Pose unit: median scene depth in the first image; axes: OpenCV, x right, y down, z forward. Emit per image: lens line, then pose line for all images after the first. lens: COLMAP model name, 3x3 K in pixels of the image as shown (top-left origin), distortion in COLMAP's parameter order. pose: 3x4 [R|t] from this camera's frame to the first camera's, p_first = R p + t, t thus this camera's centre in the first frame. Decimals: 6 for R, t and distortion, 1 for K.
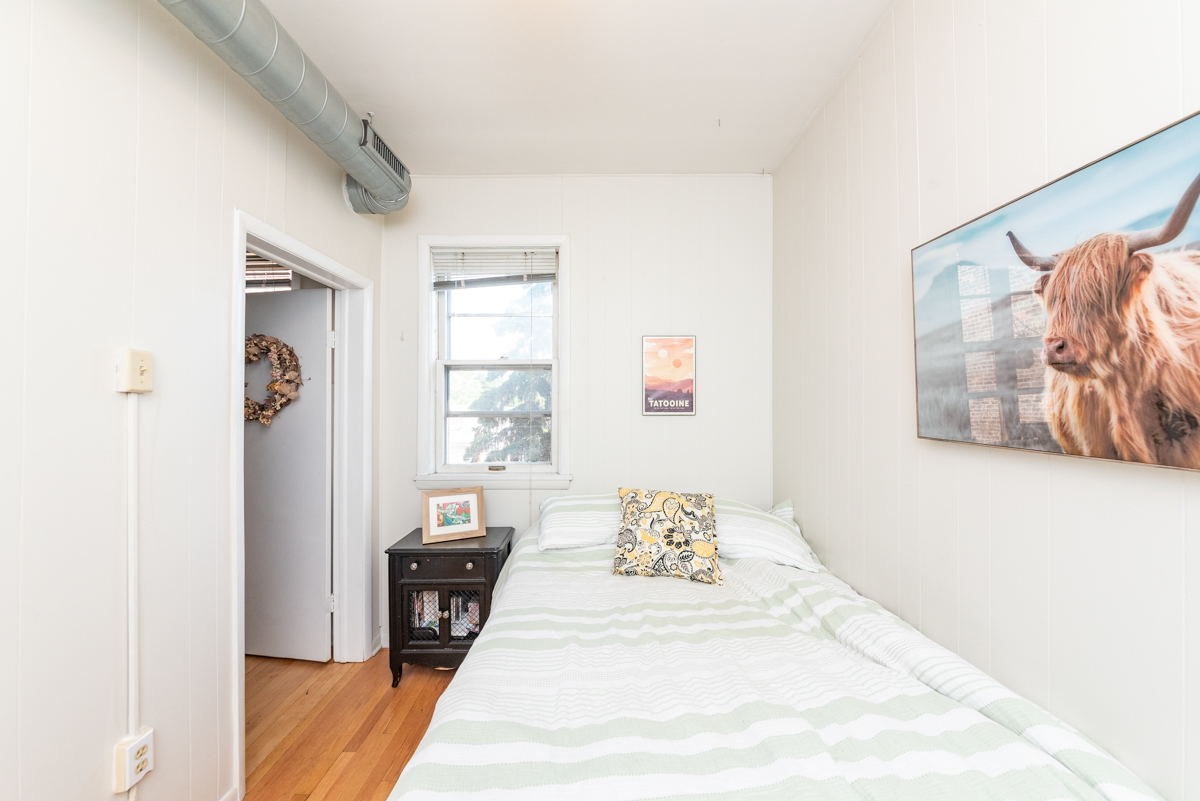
lens RADIAL K [[478.2, 0, 604.3], [0, 478.2, 399.7], [0, 0, 1]] dist [0.001116, 0.000073]
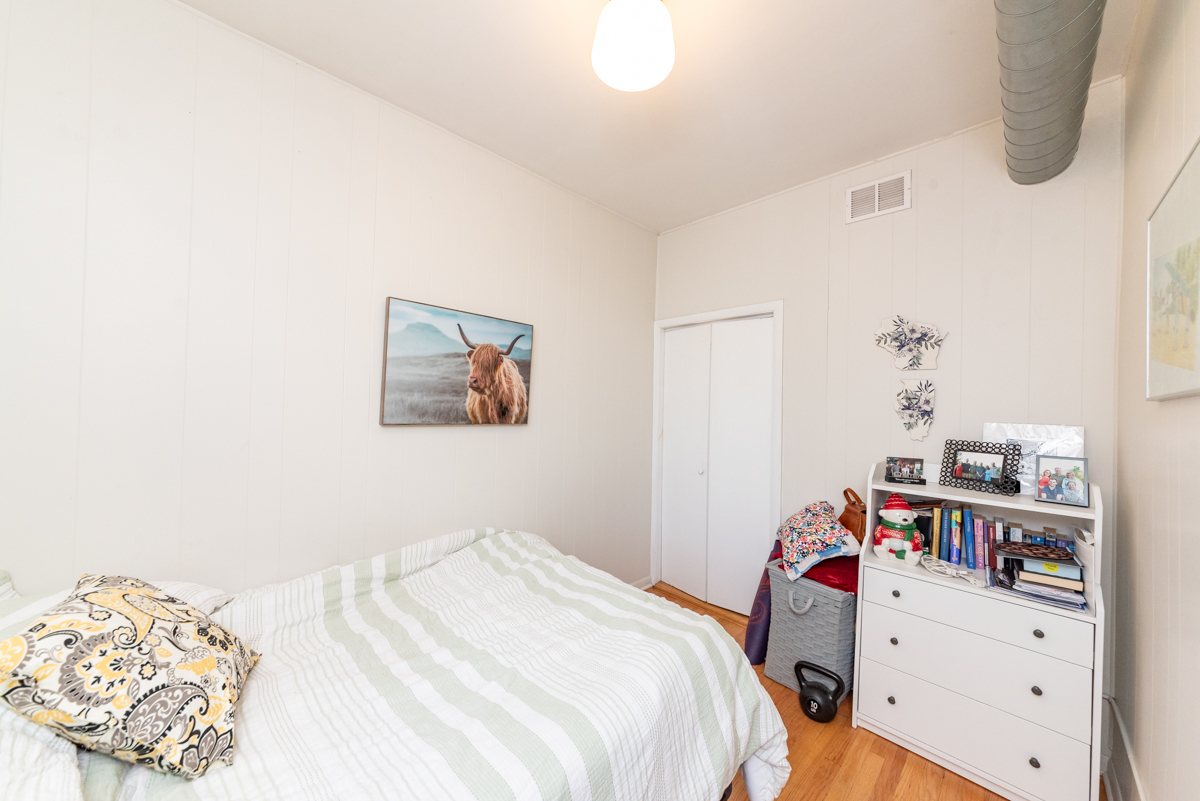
lens RADIAL K [[409.4, 0, 602.7], [0, 409.4, 401.8], [0, 0, 1]] dist [0.000117, -0.000022]
pose [[-0.709239, -0.015256, 0.704803, -1.100836], [-0.034934, 0.999298, -0.013524, 0.003797], [-0.704102, -0.034213, -0.709274, 2.191044]]
